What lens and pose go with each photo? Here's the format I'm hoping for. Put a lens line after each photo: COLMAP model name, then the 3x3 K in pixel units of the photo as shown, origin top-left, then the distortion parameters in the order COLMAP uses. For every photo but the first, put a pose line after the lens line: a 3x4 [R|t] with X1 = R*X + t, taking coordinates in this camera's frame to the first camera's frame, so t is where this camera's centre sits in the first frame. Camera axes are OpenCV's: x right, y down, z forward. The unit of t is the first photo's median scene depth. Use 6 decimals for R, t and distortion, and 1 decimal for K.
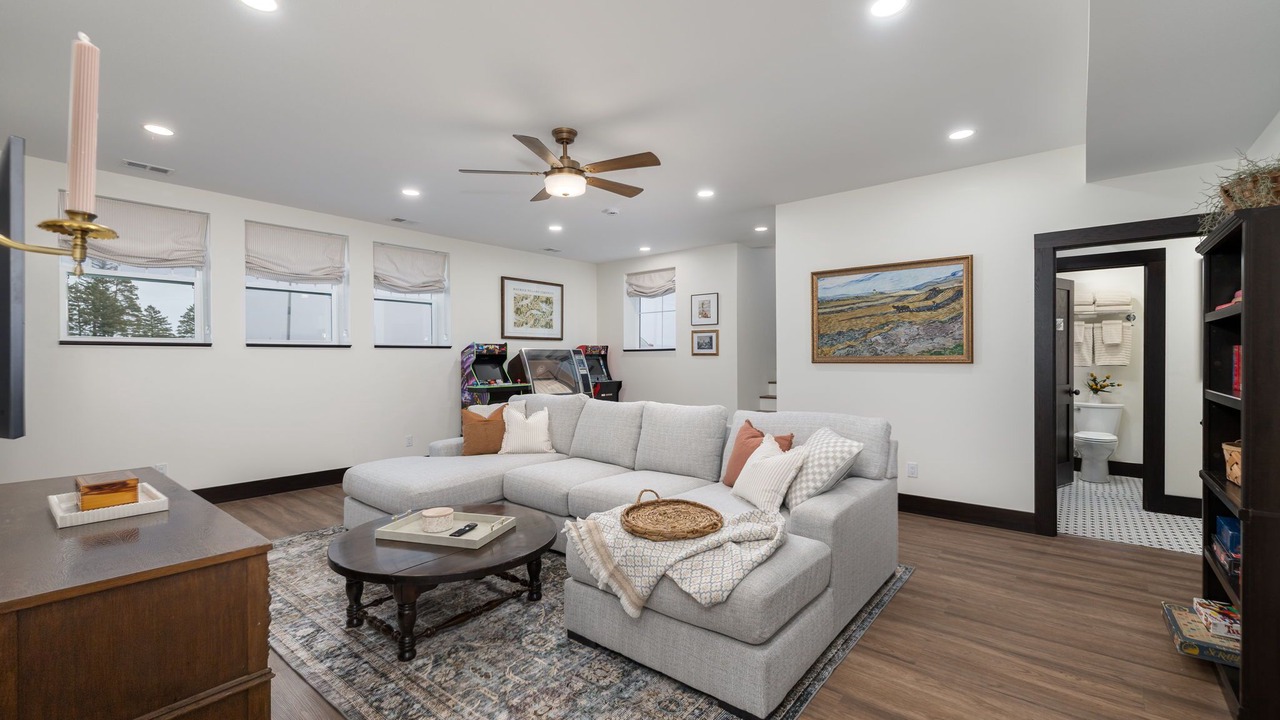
lens RADIAL K [[547.3, 0, 640.0], [0, 547.3, 357.6], [0, 0, 1]] dist [0.002552, 0.000153]
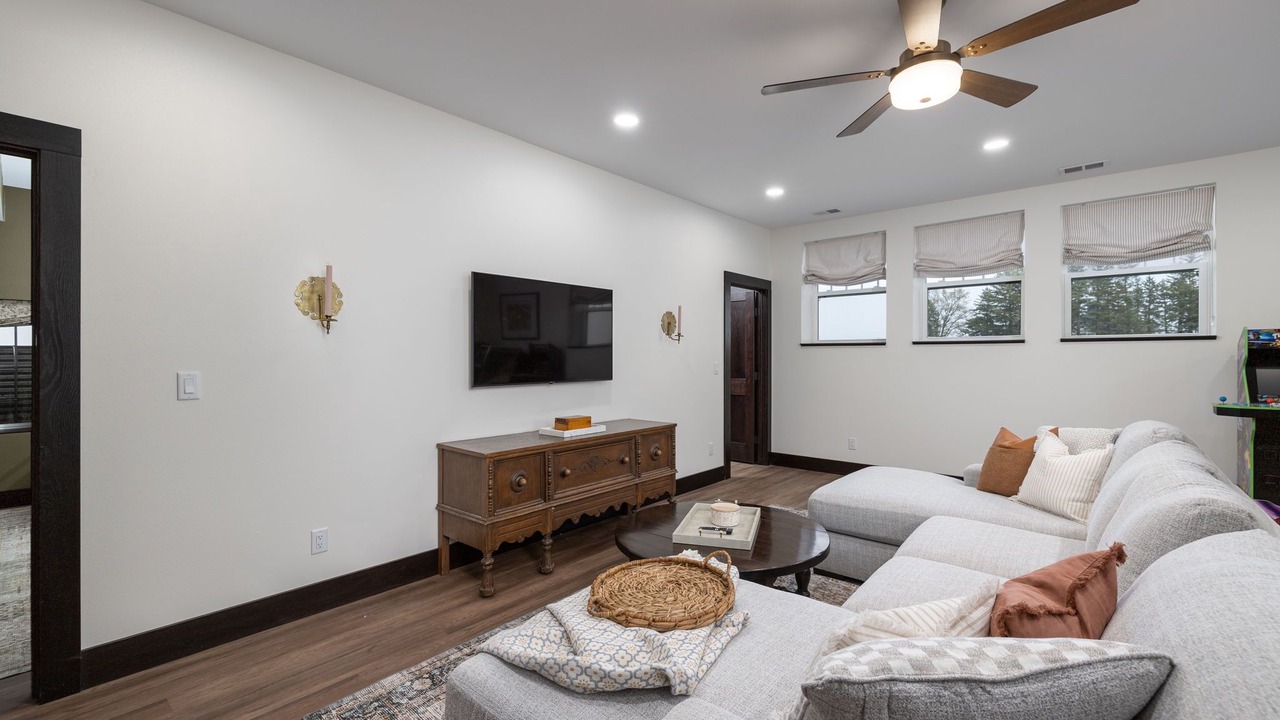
lens RADIAL K [[547.3, 0, 634.8], [0, 547.3, 355.4], [0, 0, 1]] dist [0.002552, 0.000153]
pose [[-0.004558, 0.000008, -0.999990, 0.897164], [0.004479, 0.999990, -0.000012, -0.003748], [0.999980, -0.004479, -0.004558, 1.158019]]
